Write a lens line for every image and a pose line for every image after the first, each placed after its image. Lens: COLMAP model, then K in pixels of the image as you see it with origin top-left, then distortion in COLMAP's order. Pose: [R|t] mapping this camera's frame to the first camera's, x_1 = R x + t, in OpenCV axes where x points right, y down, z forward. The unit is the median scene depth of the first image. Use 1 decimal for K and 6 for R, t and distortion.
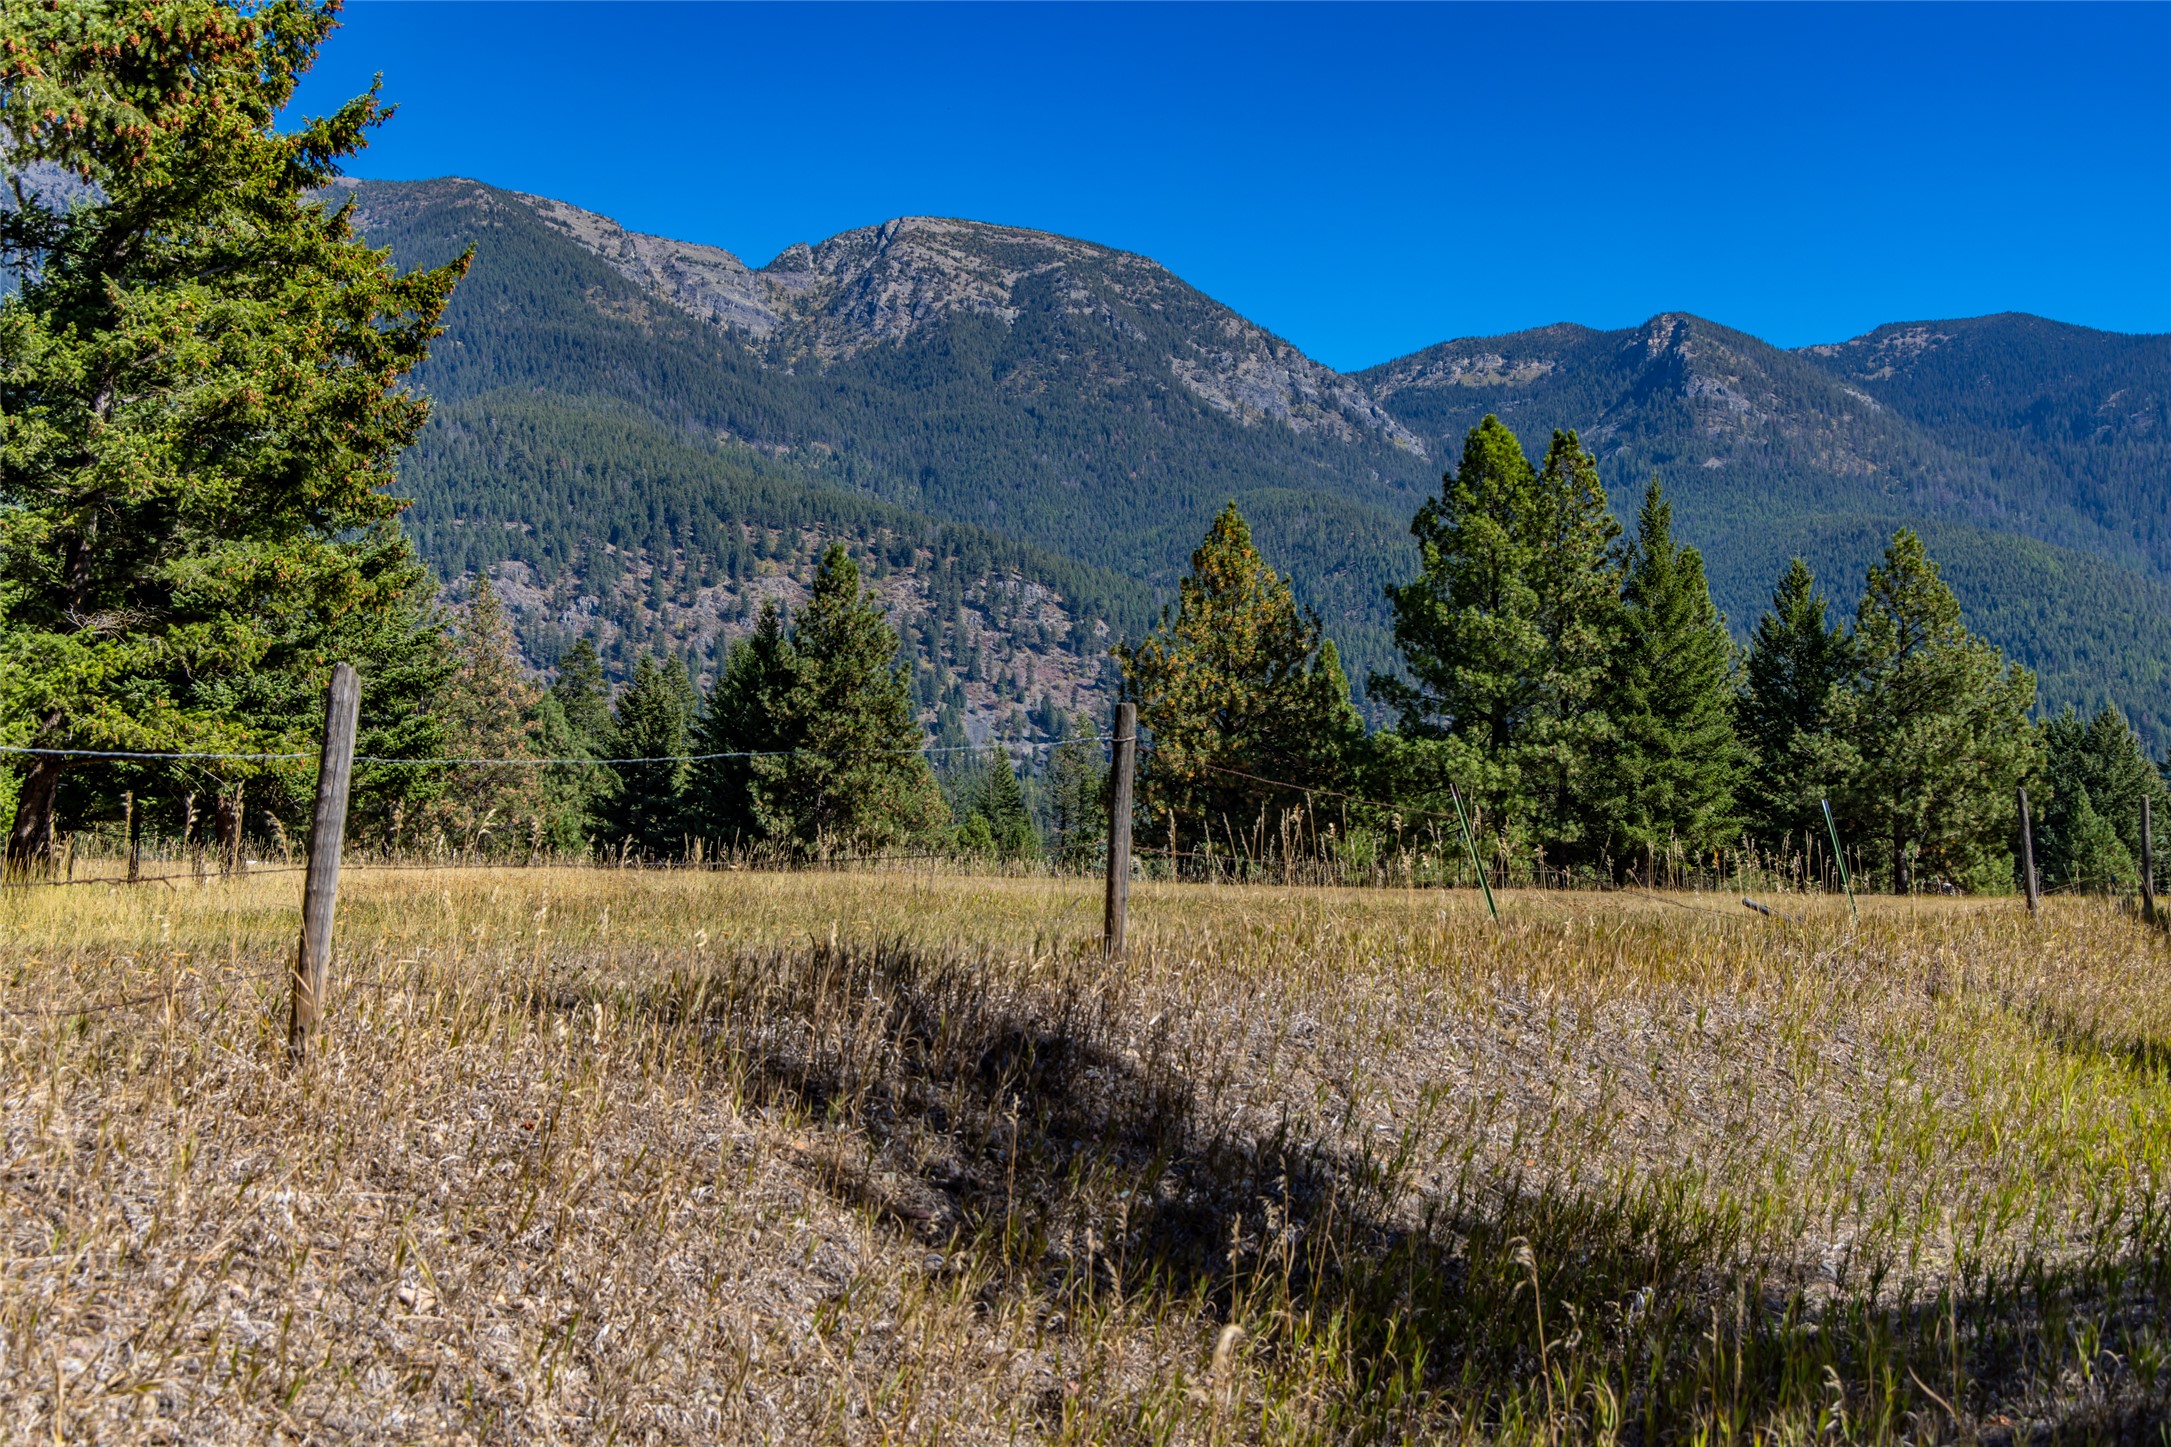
lens RADIAL K [[2724.1, 0, 1086.2], [0, 2724.1, 715.6], [0, 0, 1]] dist [0.012412, 0.000000]
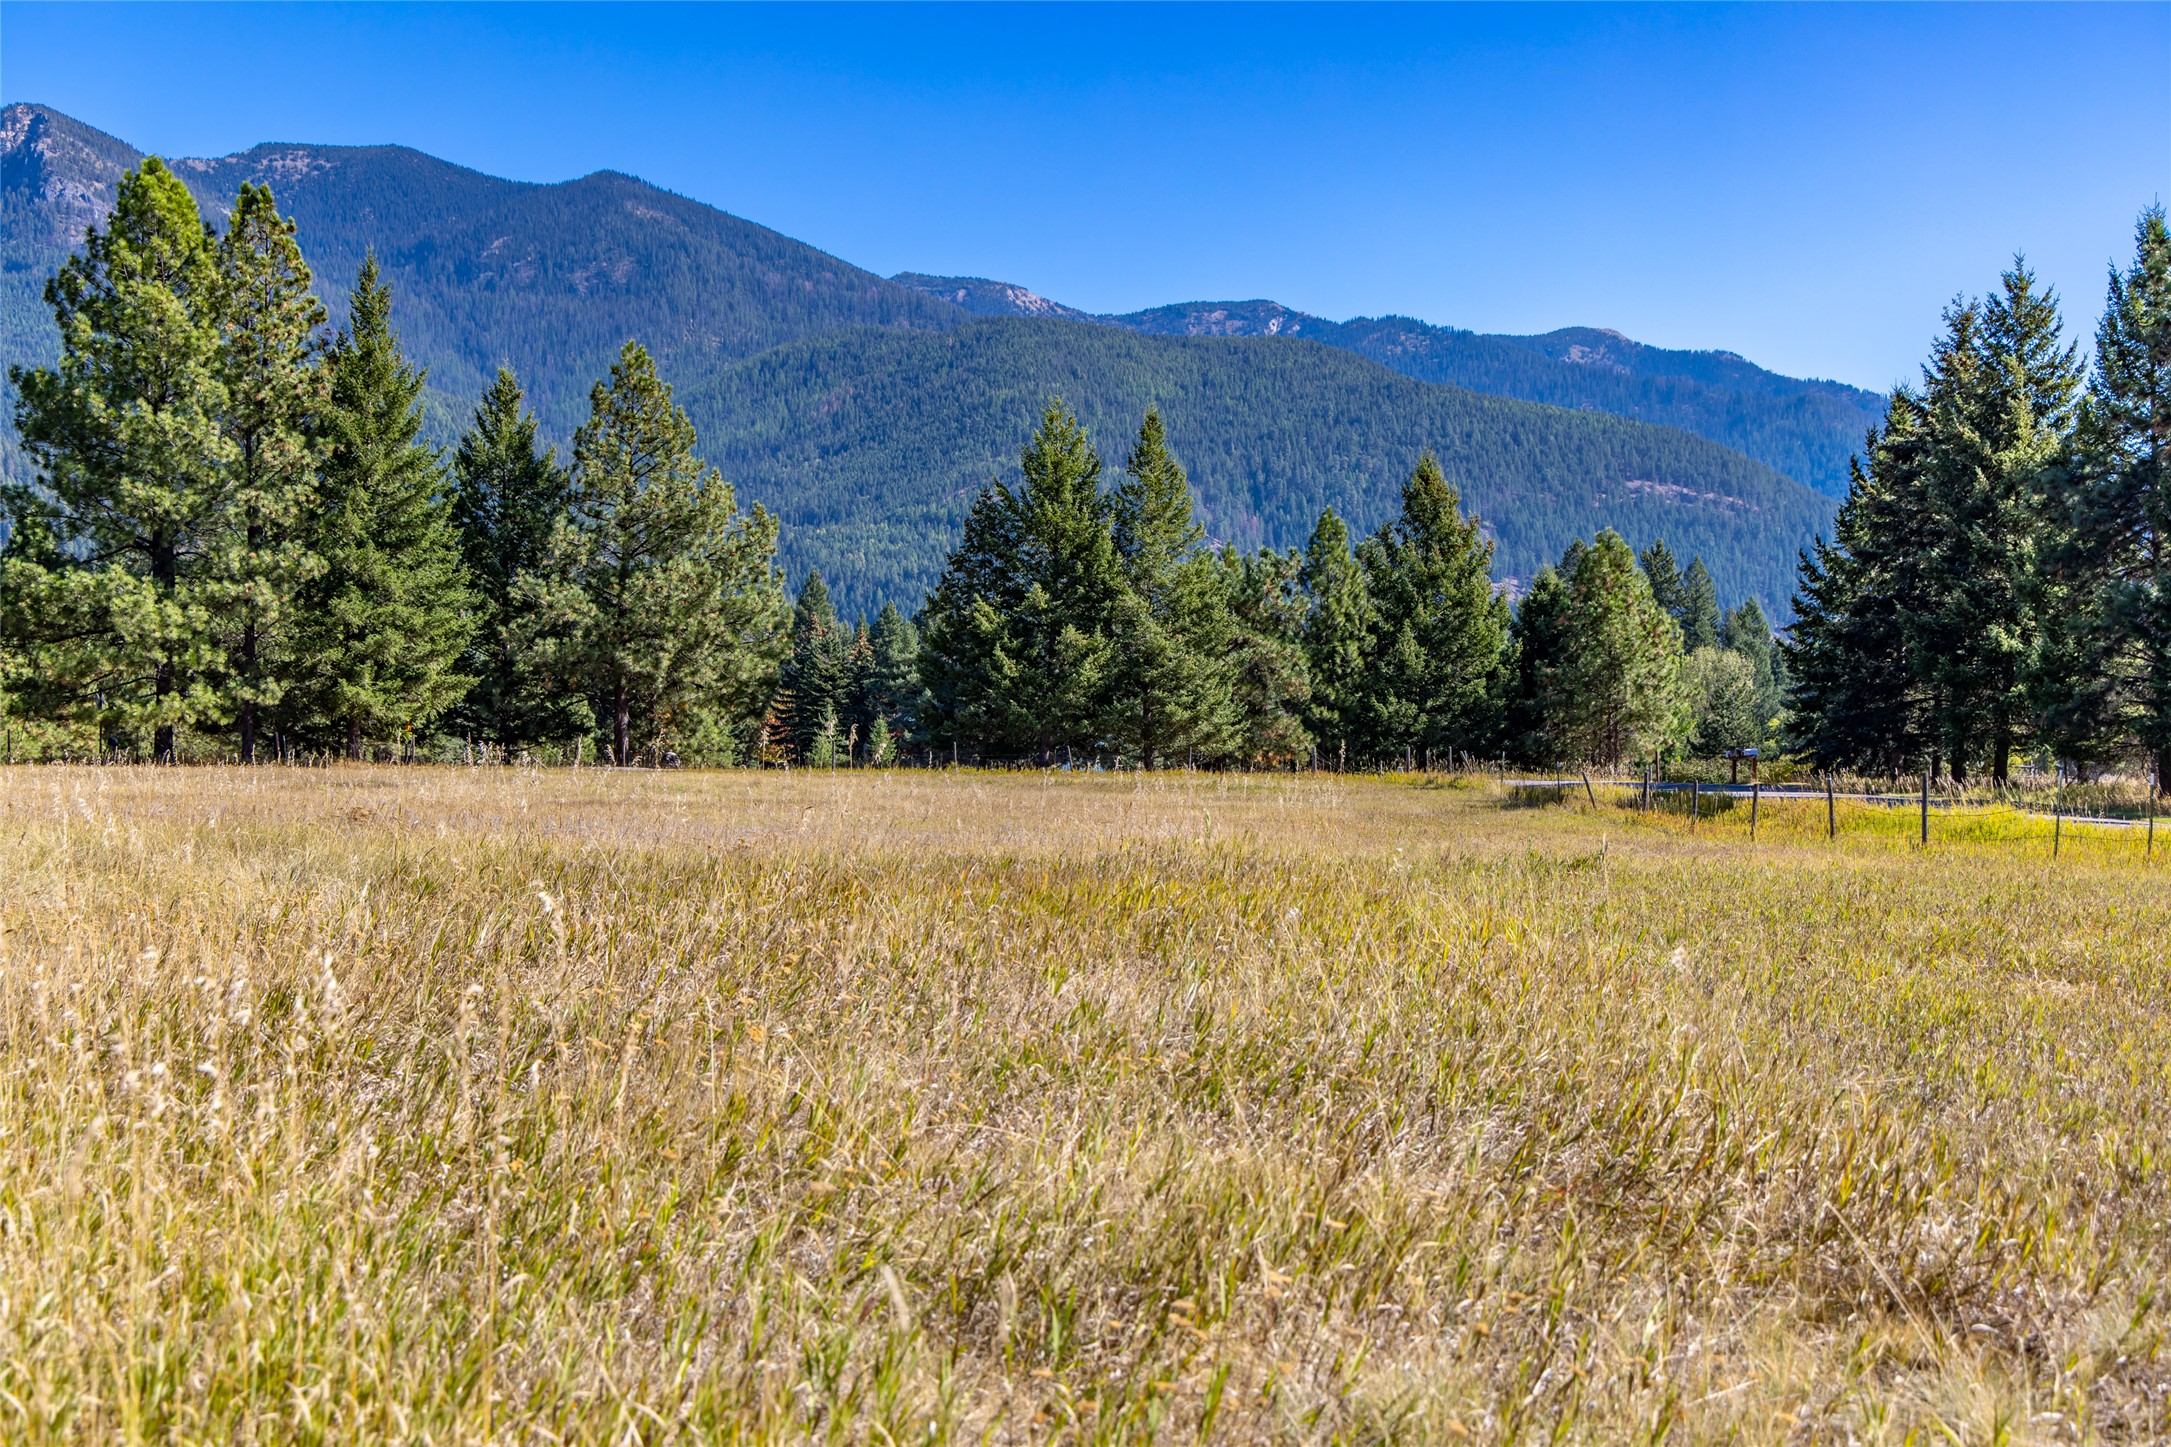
lens RADIAL K [[2869.9, 0, 1088.1], [0, 2869.9, 734.6], [0, 0, 1]] dist [0.018574, 0.000000]
pose [[0.842825, -0.003214, 0.538178, -0.061952], [-0.029186, 0.998238, 0.051668, 0.003945], [-0.537396, -0.059254, 0.841246, 0.139718]]
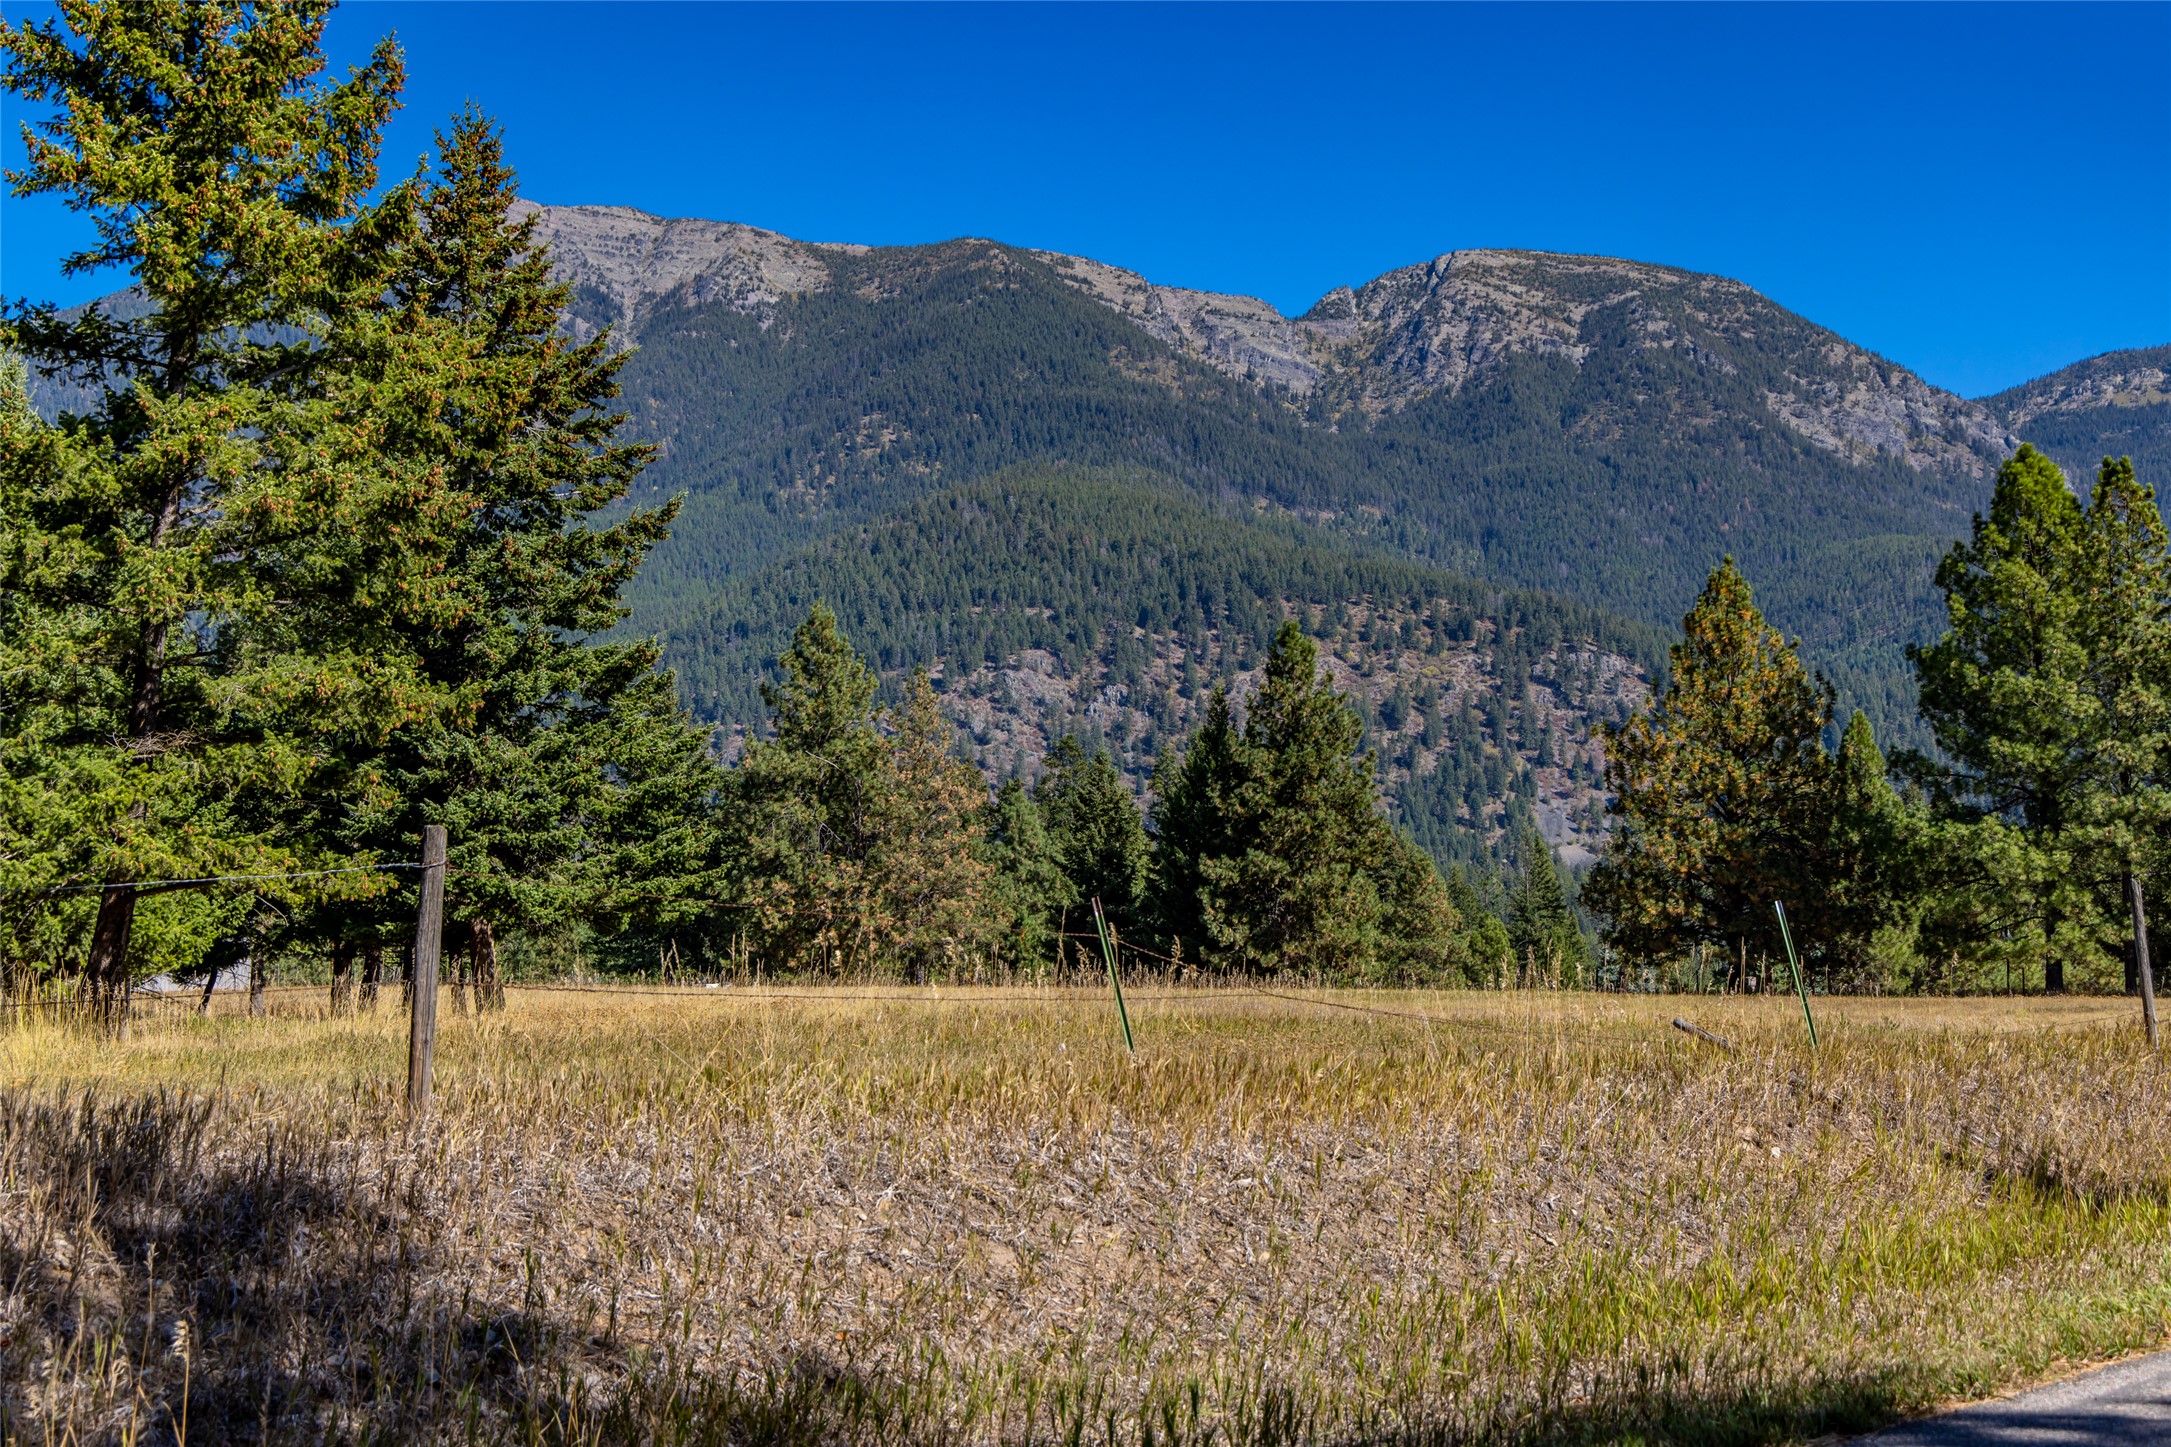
lens RADIAL K [[3037.8, 0, 1086.6], [0, 3037.8, 715.2], [0, 0, 1]] dist [0.011640, 0.000000]
pose [[0.980925, -0.031129, -0.191879, 0.035109], [0.025161, 0.999123, -0.033464, -0.000210], [0.192752, 0.027997, 0.980848, 0.003801]]
